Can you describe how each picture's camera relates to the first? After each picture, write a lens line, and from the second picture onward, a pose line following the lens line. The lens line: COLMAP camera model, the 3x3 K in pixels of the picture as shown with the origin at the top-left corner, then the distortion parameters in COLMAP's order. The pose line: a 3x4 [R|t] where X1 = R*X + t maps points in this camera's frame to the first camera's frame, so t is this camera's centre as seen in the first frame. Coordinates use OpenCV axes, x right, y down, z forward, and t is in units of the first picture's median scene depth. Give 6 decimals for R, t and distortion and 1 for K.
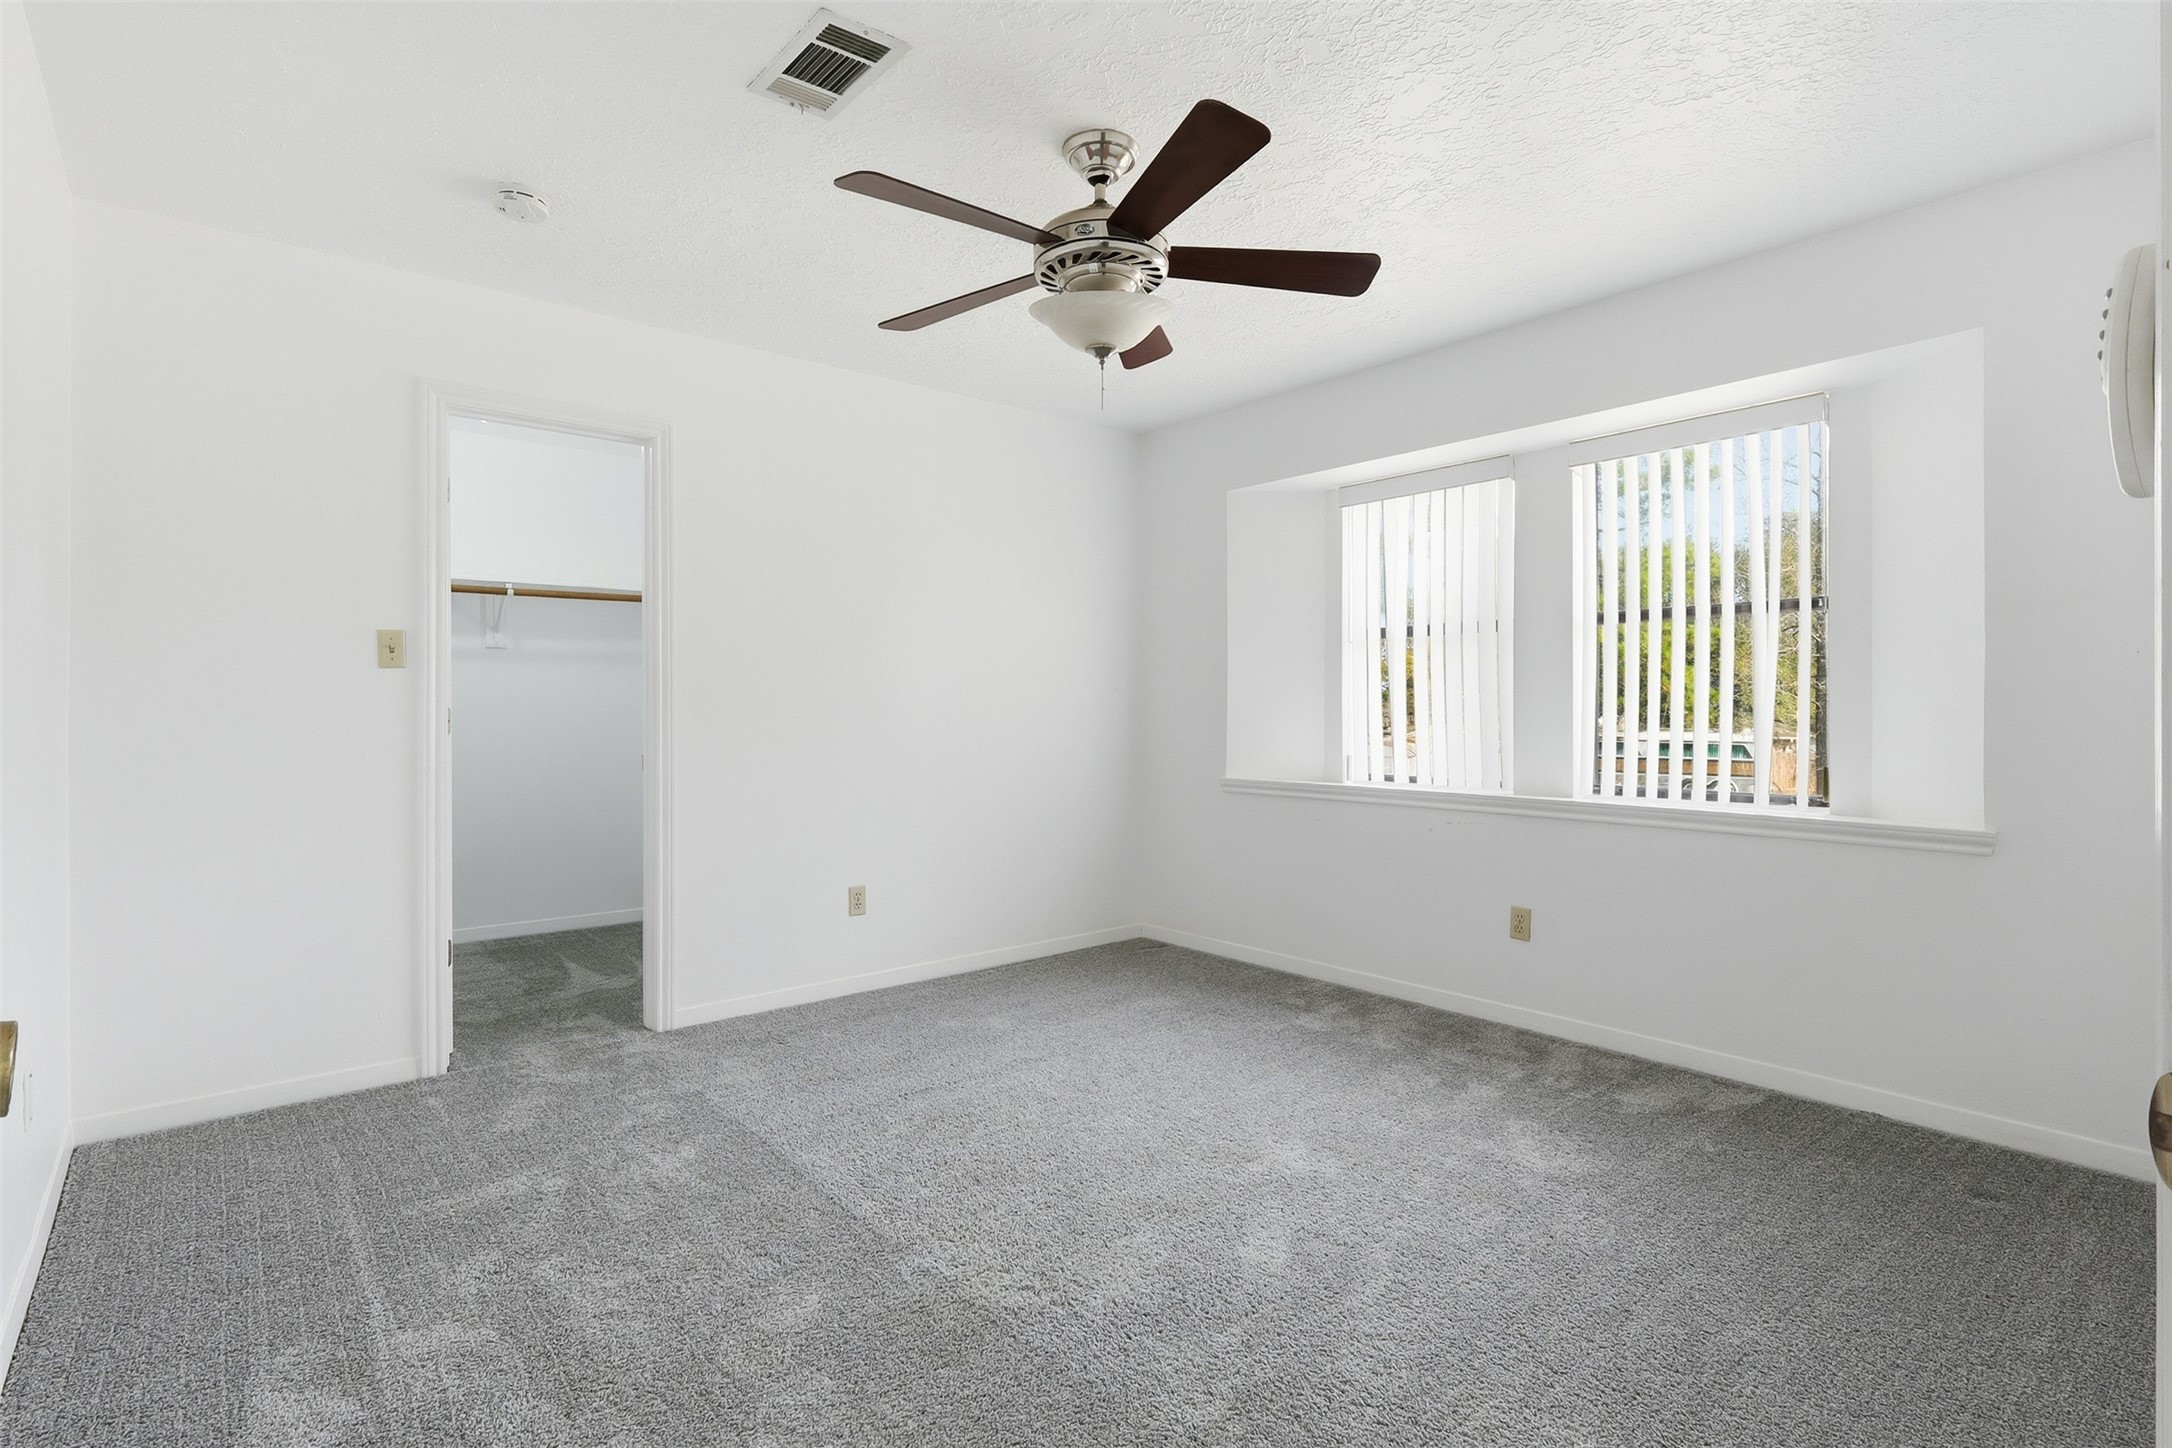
lens RADIAL K [[1039.5, 0, 1094.3], [0, 1039.5, 714.4], [0, 0, 1]] dist [-0.013737, -0.001093]
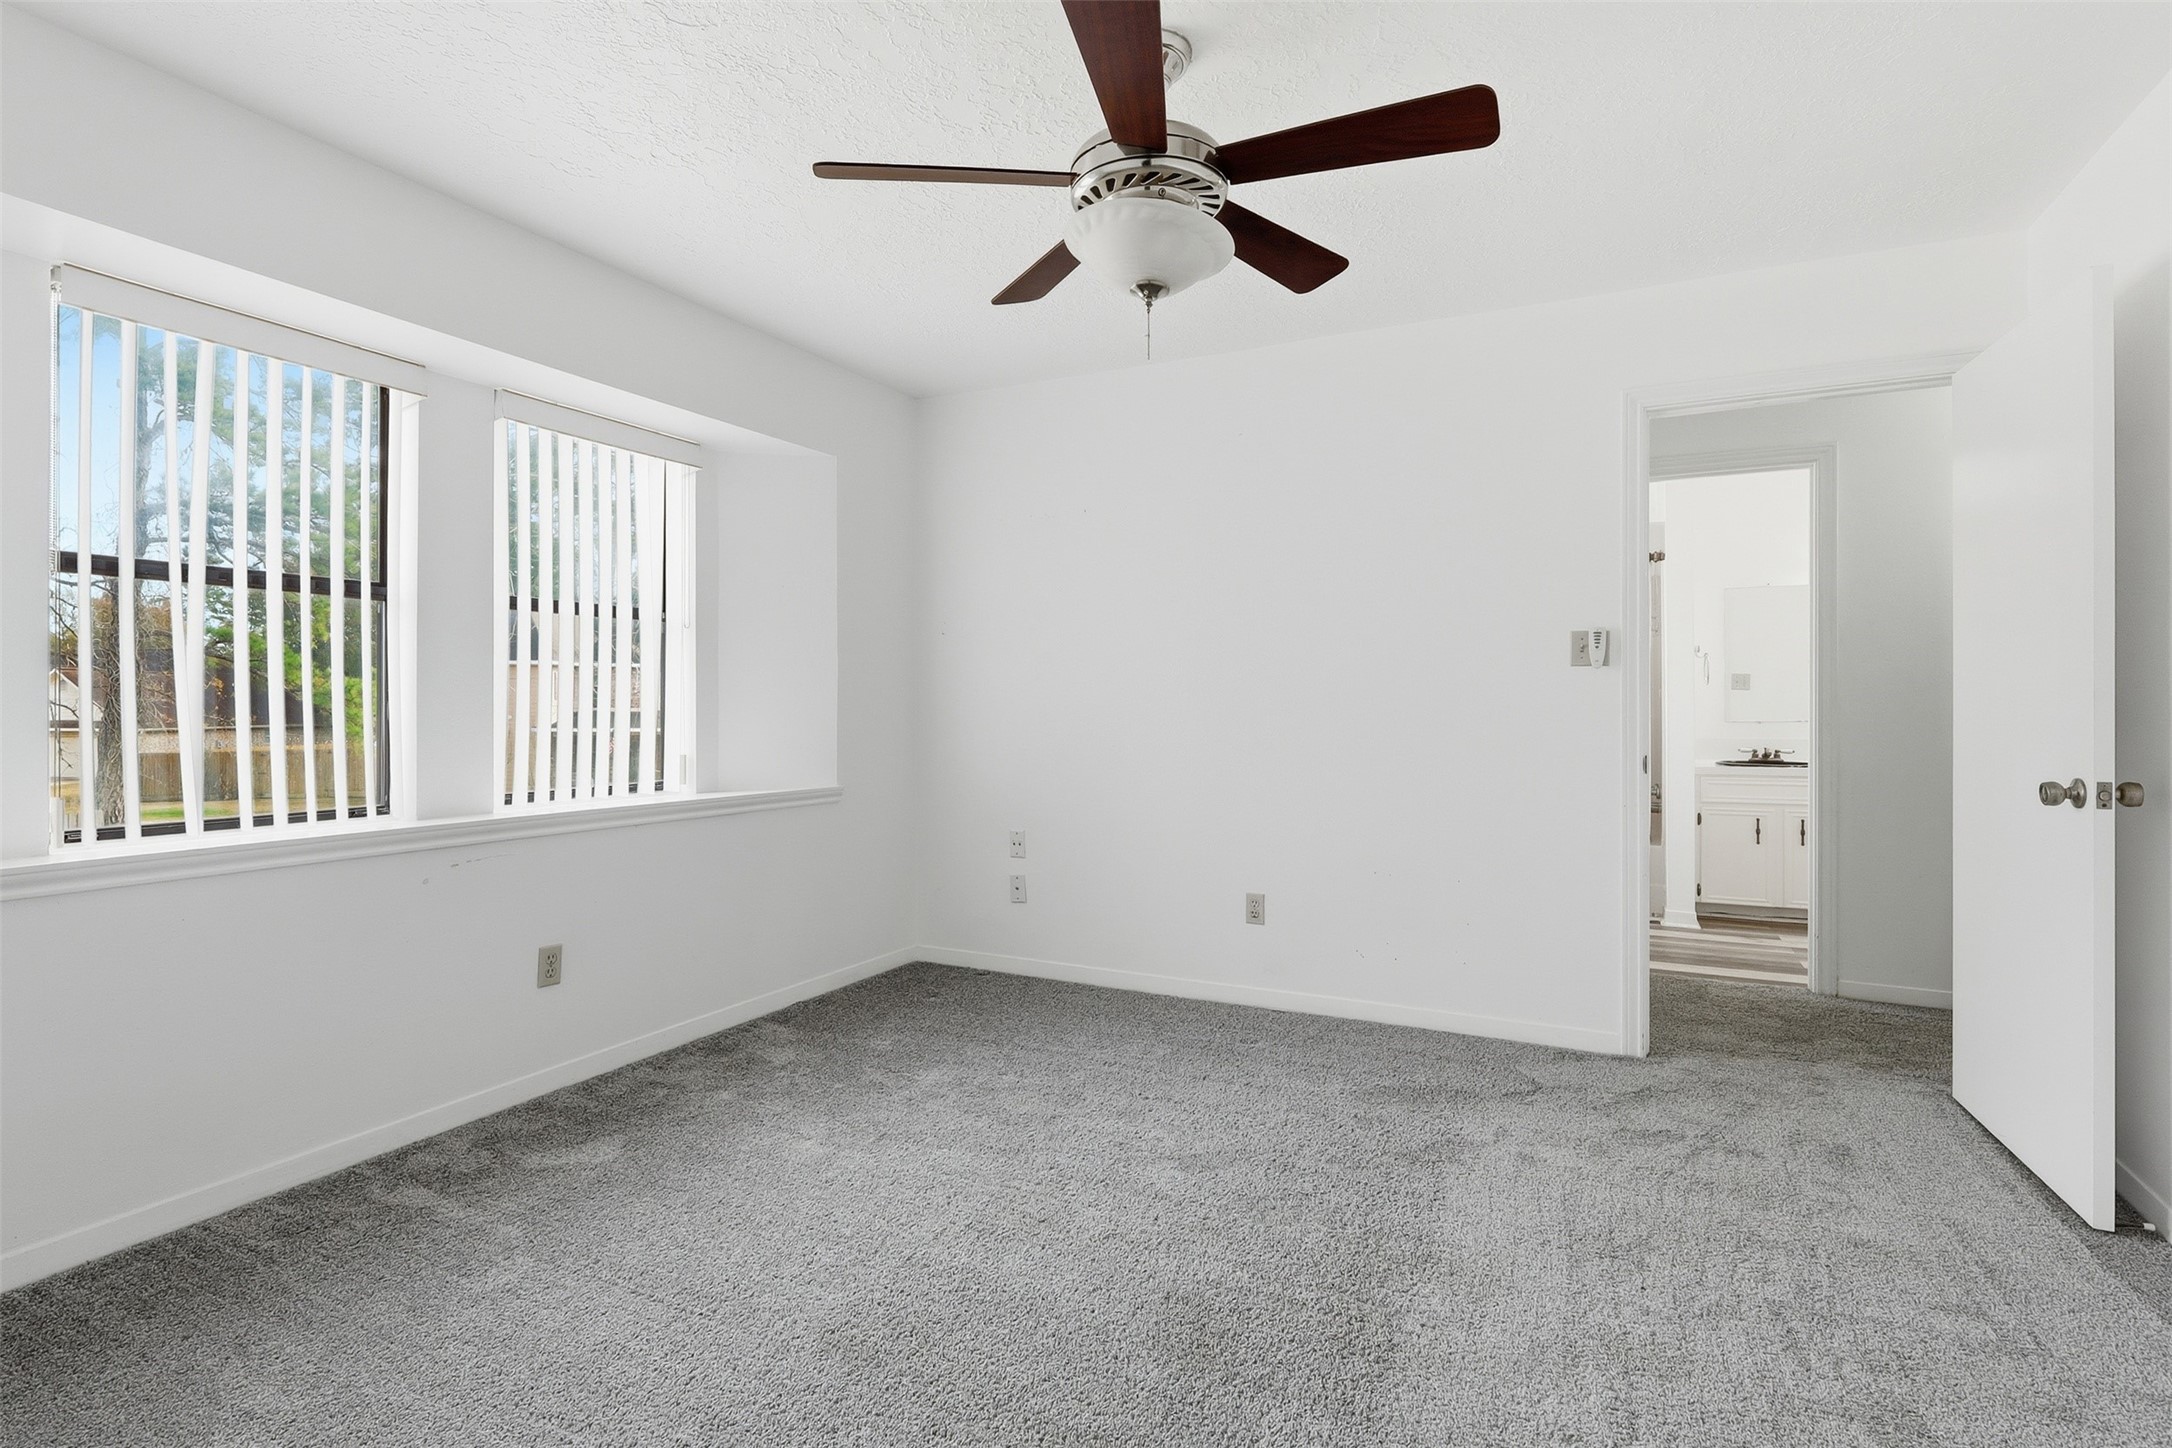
lens RADIAL K [[1039.5, 0, 1083.2], [0, 1039.5, 732.9], [0, 0, 1]] dist [-0.013737, -0.001093]
pose [[-0.433751, 0.006833, 0.901007, -0.488431], [0.018005, 0.999837, 0.001085, 0.028259], [-0.900853, 0.016693, -0.433804, 0.960860]]
